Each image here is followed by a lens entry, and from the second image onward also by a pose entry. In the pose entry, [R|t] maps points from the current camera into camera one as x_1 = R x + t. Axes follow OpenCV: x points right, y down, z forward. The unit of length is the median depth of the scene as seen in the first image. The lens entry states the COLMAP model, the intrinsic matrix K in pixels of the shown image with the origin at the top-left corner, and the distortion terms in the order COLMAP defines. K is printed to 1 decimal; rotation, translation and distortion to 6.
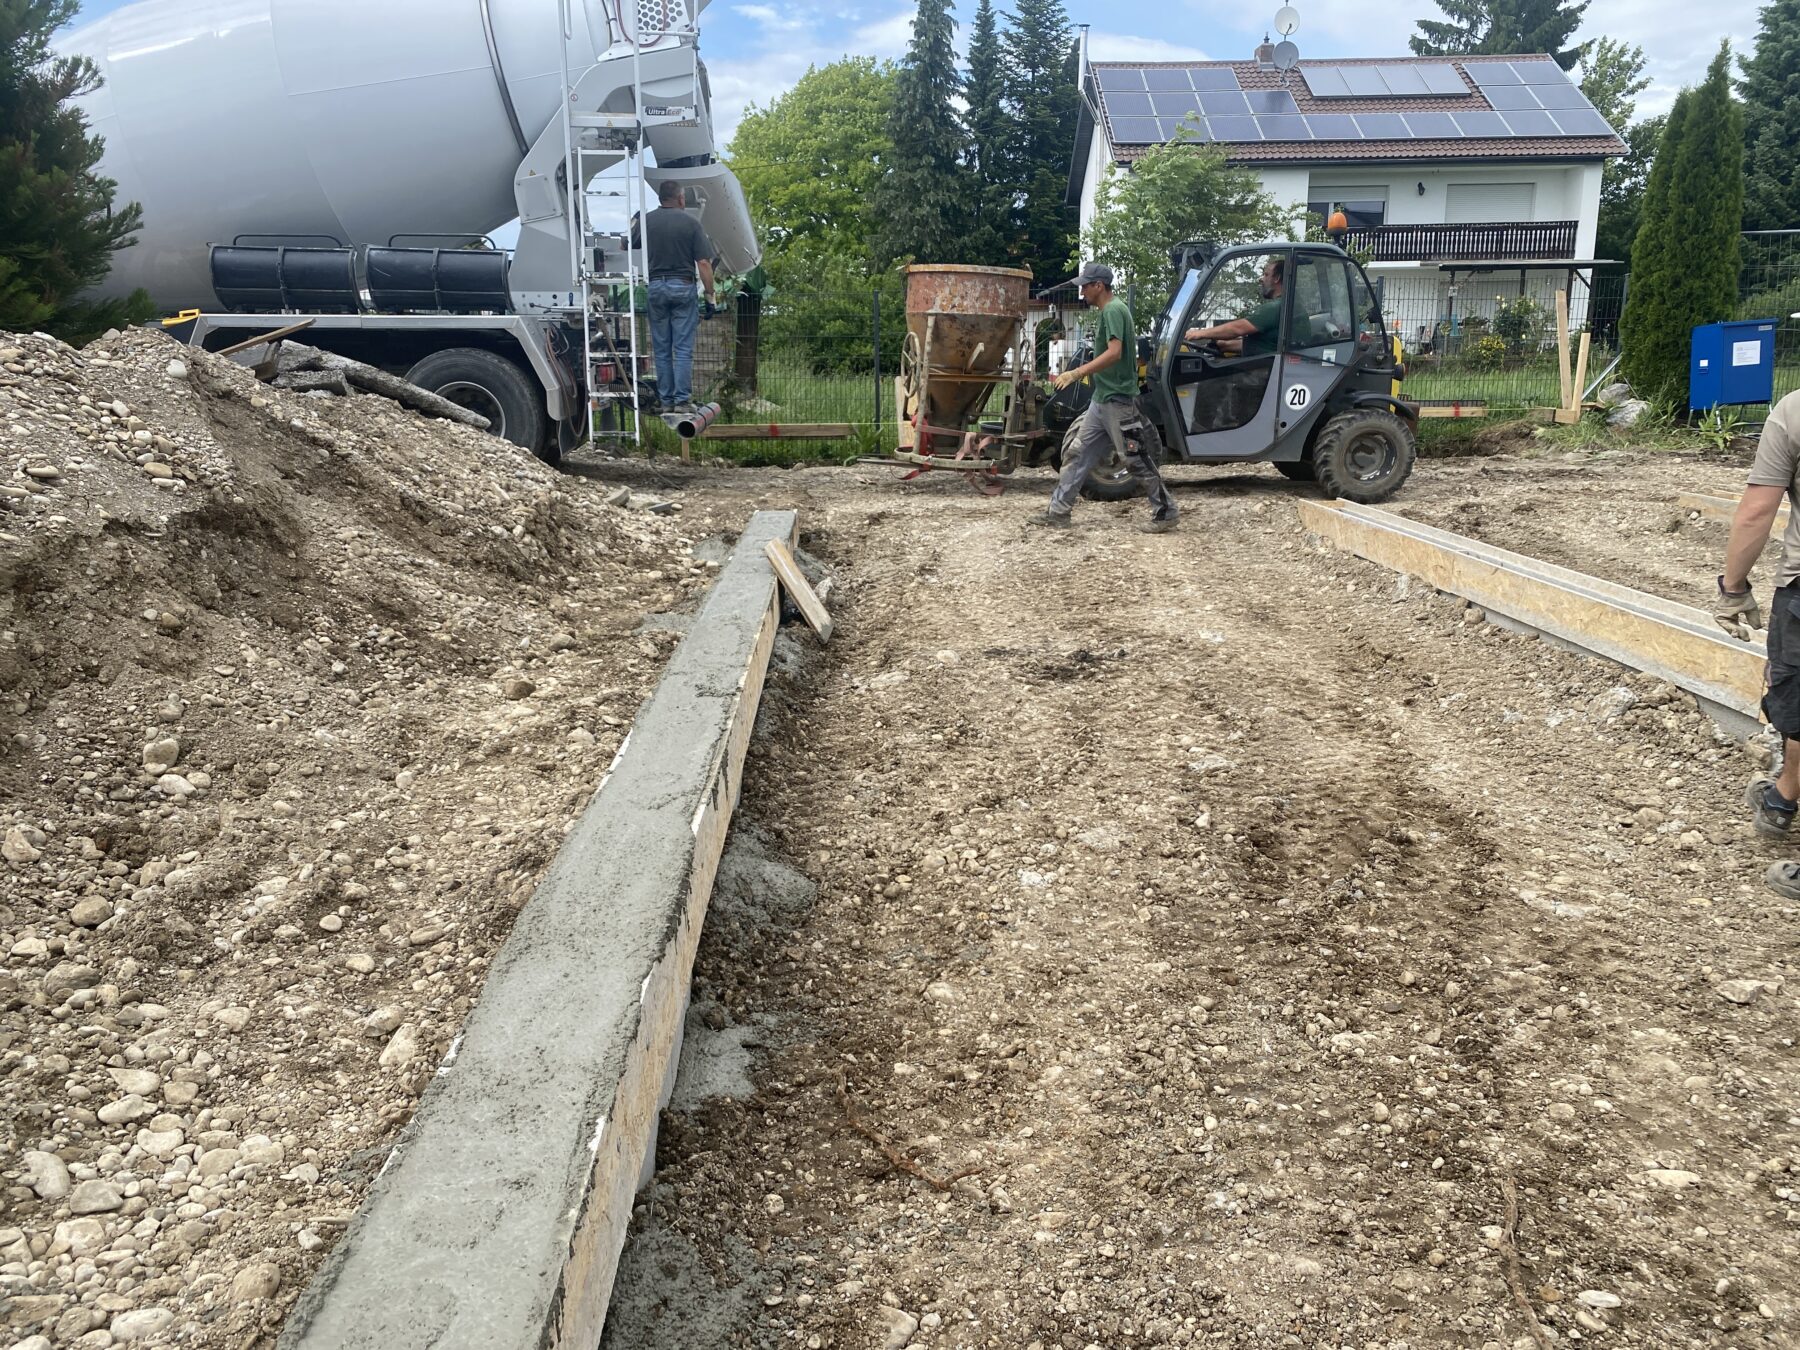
lens RADIAL K [[1370.6, 0, 898.2], [0, 1370.6, 675.4], [0, 0, 1]] dist [0.020897, -0.008342]
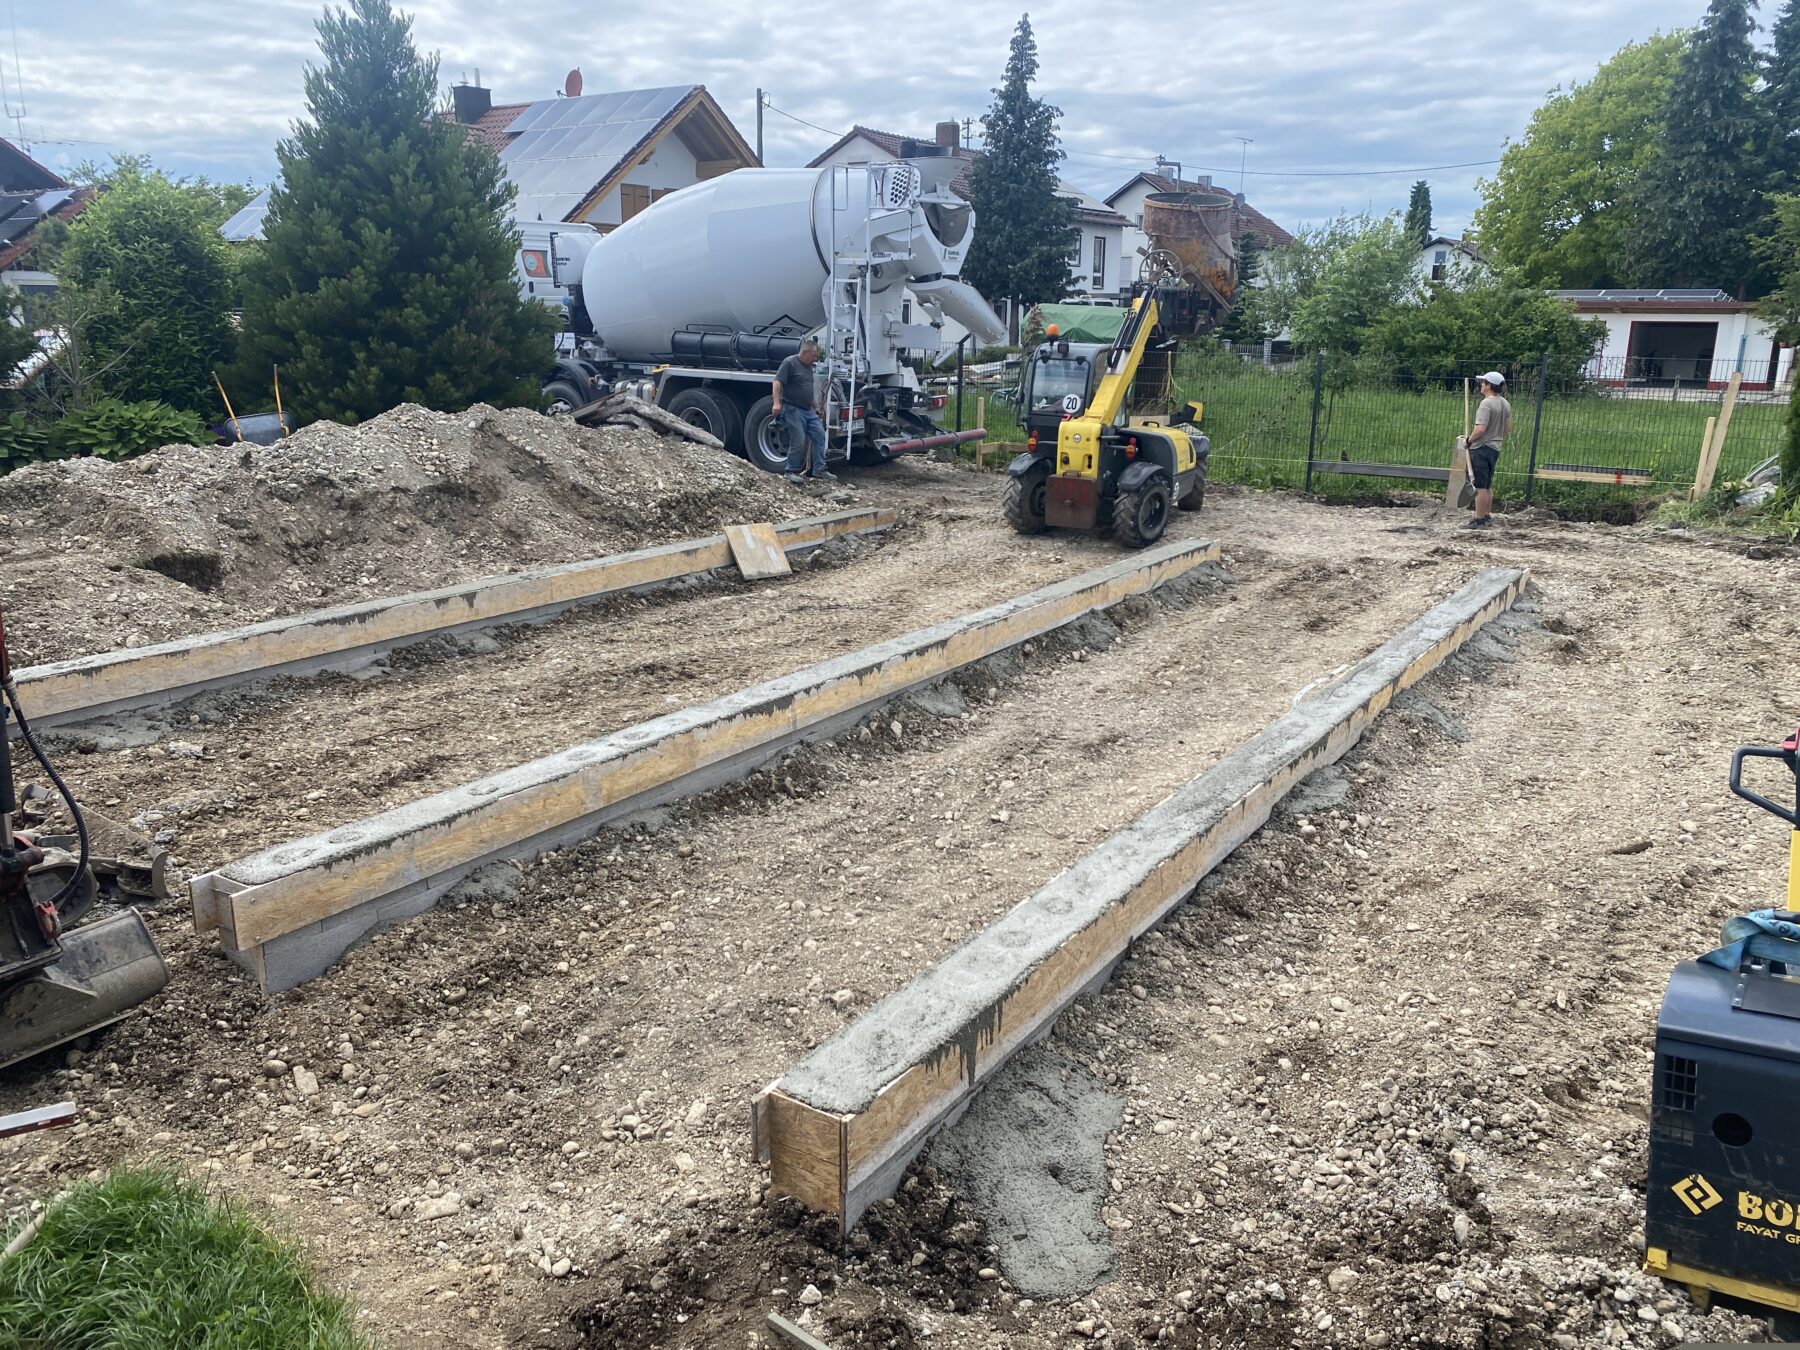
lens RADIAL K [[1370.6, 0, 900.3], [0, 1370.6, 671.4], [0, 0, 1]] dist [0.020897, -0.008342]
pose [[0.809064, 0.166824, -0.563547, 1.383827], [-0.154207, 0.985531, 0.070352, -0.074543], [0.567129, 0.029984, 0.823083, -0.498080]]
